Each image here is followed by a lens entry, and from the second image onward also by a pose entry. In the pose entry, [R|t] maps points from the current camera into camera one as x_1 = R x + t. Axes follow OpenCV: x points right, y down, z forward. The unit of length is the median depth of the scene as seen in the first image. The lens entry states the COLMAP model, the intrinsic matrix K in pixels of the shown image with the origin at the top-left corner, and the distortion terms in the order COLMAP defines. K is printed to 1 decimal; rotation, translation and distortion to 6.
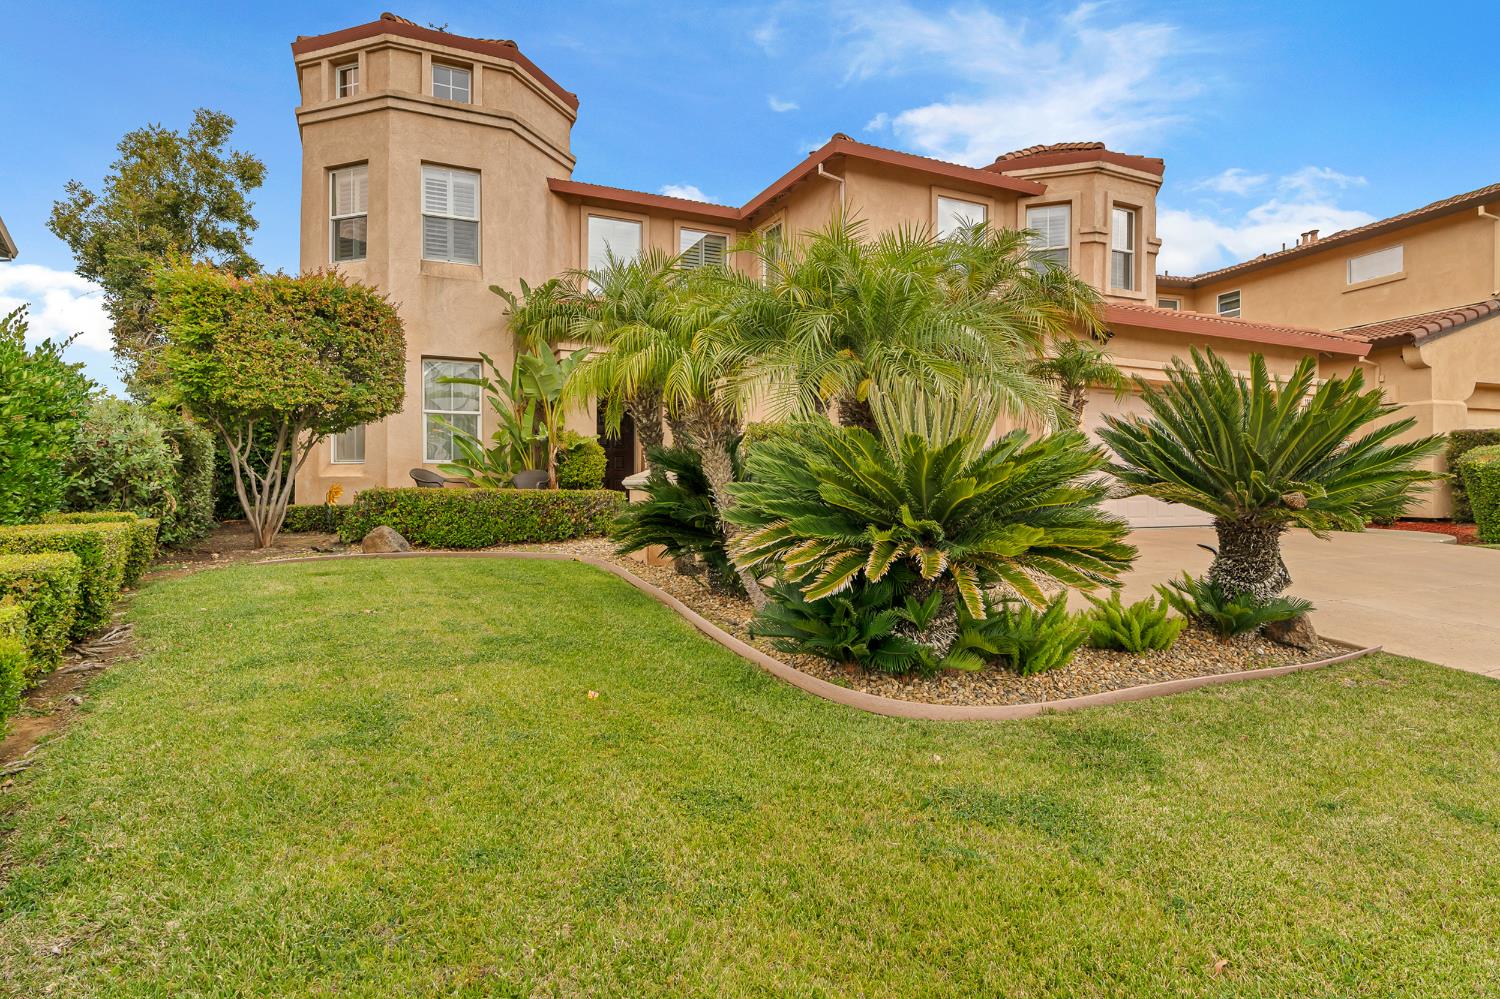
lens RADIAL K [[794.6, 0, 748.7], [0, 794.6, 499.7], [0, 0, 1]] dist [-0.001115, 0.000757]
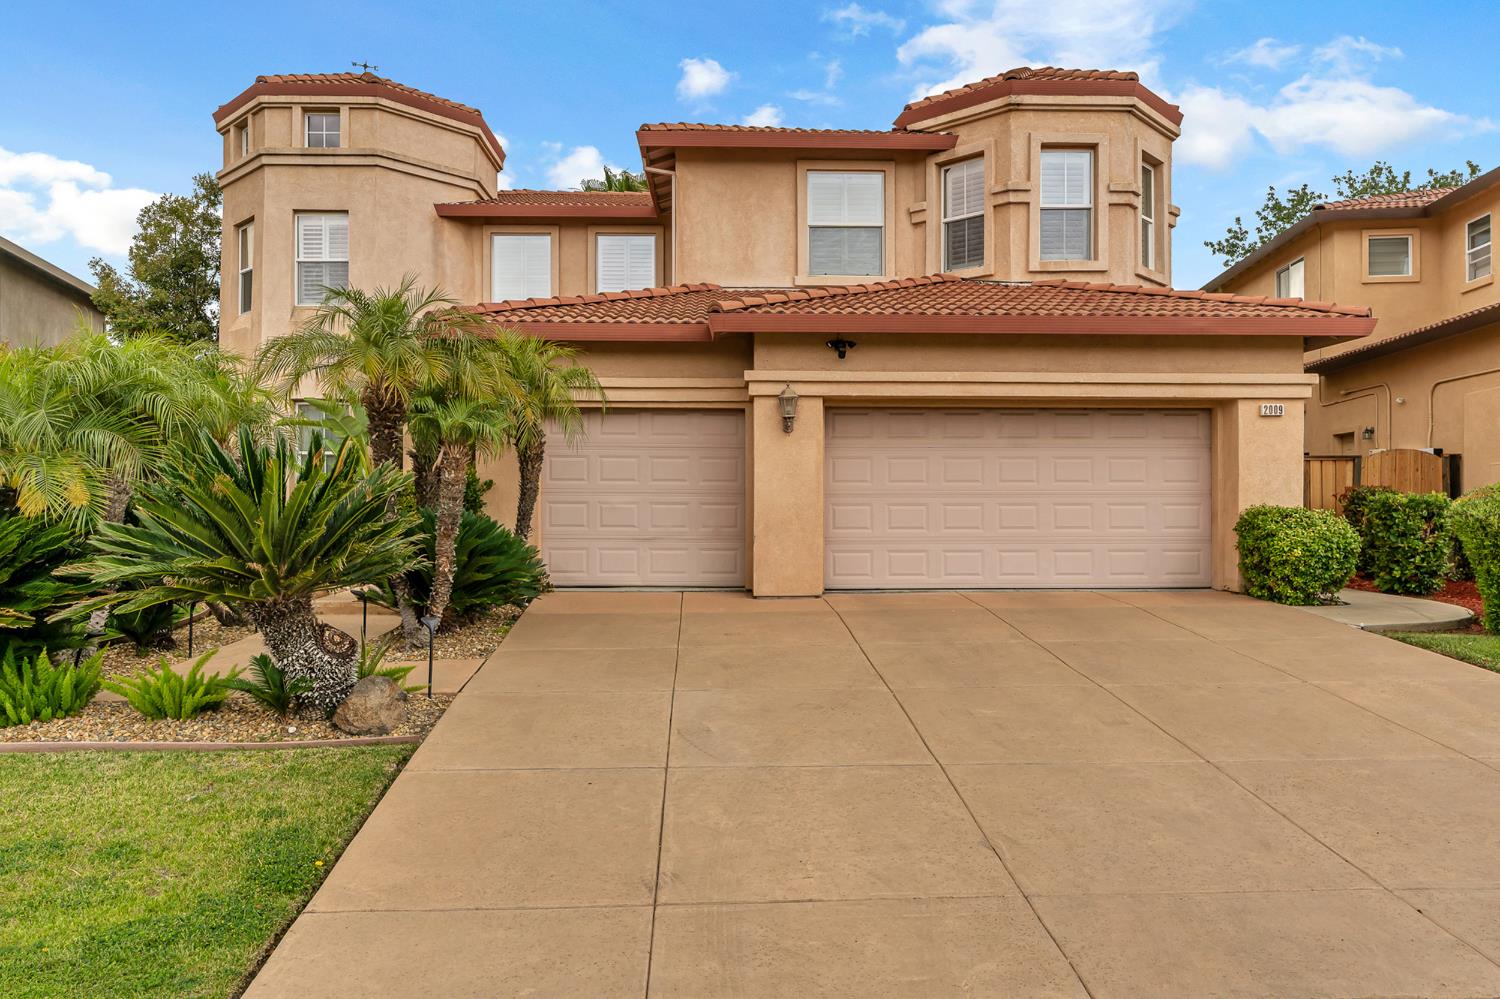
lens RADIAL K [[1040.4, 0, 753.6], [0, 1040.4, 502.3], [0, 0, 1]] dist [0.008818, -0.003229]
pose [[0.915732, -0.004105, -0.401769, 0.630816], [-0.003697, 0.999819, -0.018641, -0.024828], [0.401773, 0.018555, 0.915551, 0.010888]]
